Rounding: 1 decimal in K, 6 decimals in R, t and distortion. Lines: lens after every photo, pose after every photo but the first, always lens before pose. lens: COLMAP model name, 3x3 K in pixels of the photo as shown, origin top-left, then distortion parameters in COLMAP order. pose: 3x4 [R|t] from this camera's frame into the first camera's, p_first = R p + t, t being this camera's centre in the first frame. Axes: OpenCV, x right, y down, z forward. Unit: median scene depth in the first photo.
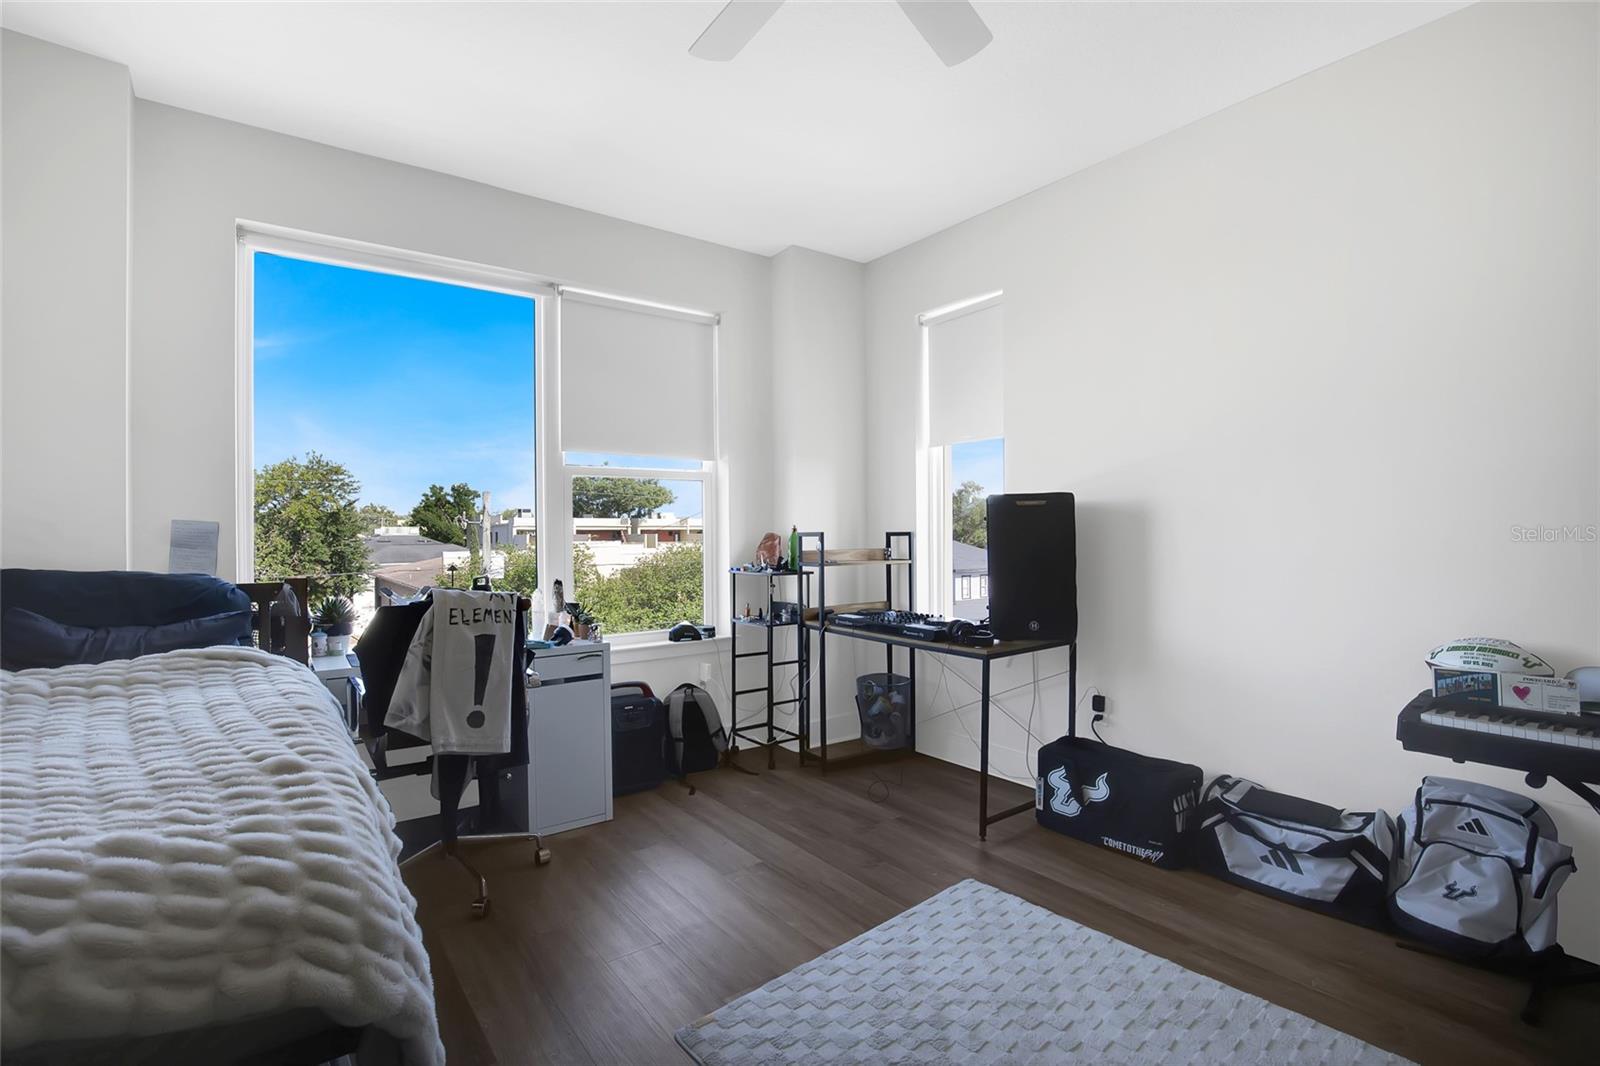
lens RADIAL K [[730.3, 0, 795.1], [0, 730.3, 532.7], [0, 0, 1]] dist [-0.032763, 0.005400]
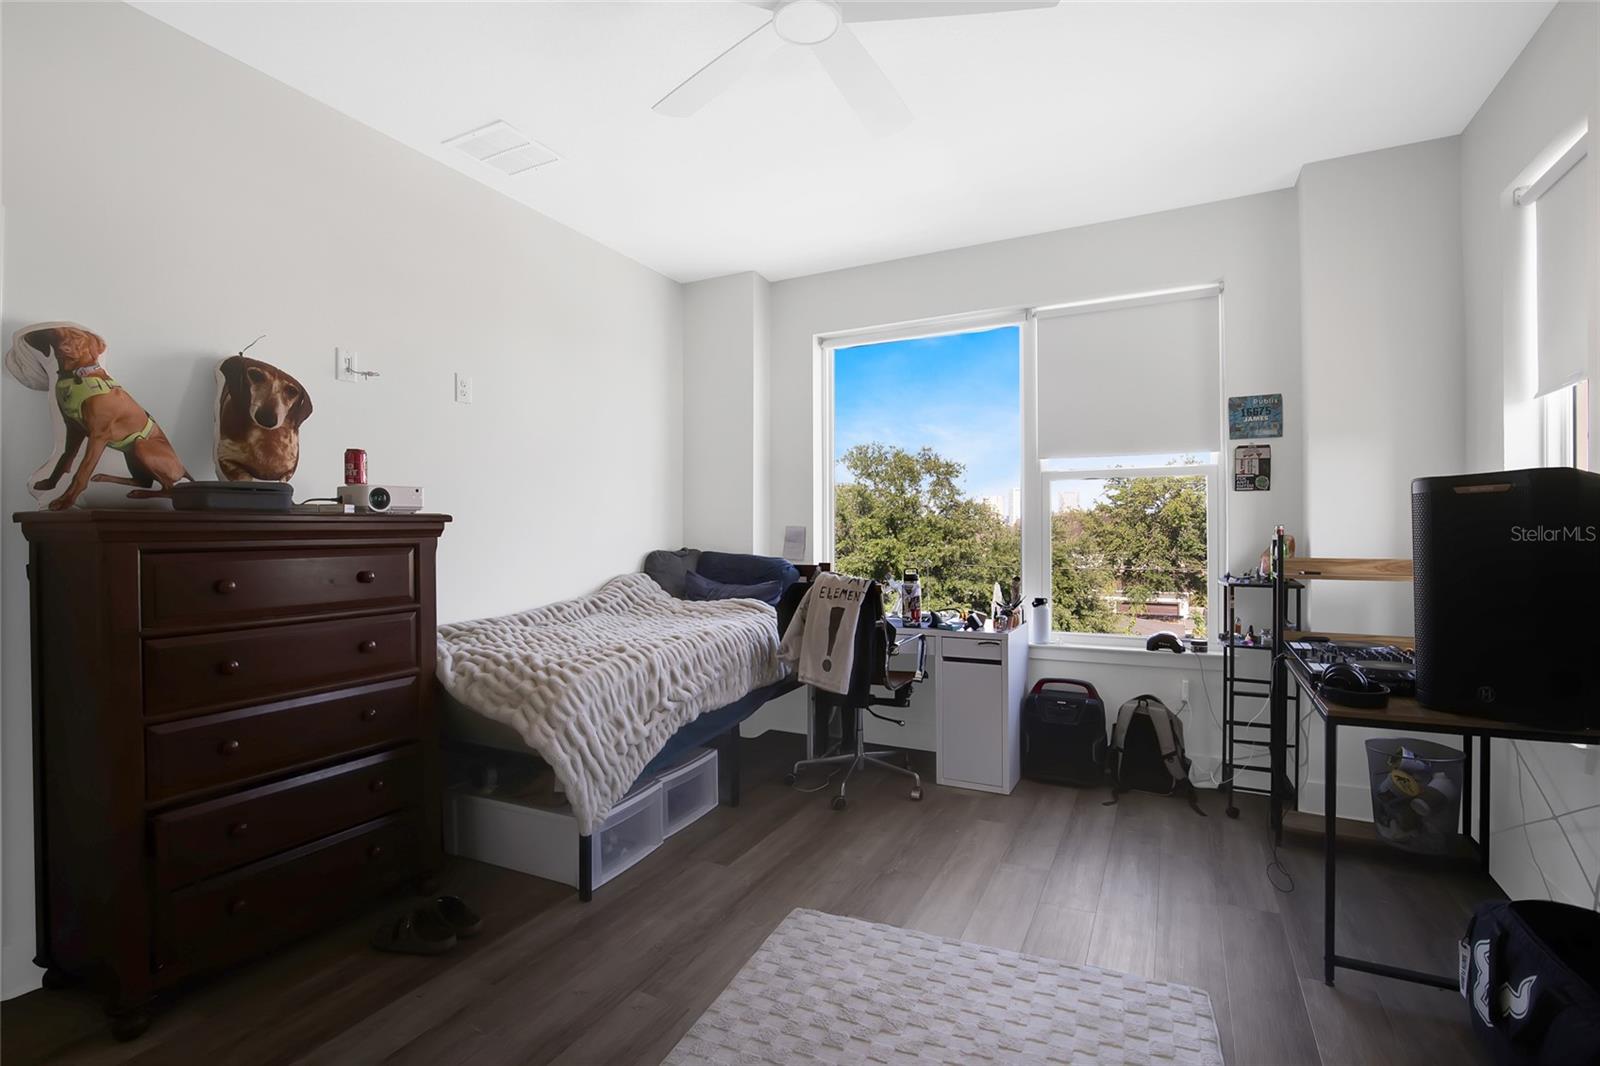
lens RADIAL K [[730.3, 0, 796.9], [0, 730.3, 529.6], [0, 0, 1]] dist [-0.032763, 0.005400]
pose [[0.439942, 0.000252, -0.898026, 0.534535], [0.000031, 1.000000, 0.000296, -0.006412], [0.898026, -0.000158, 0.439942, 0.206371]]
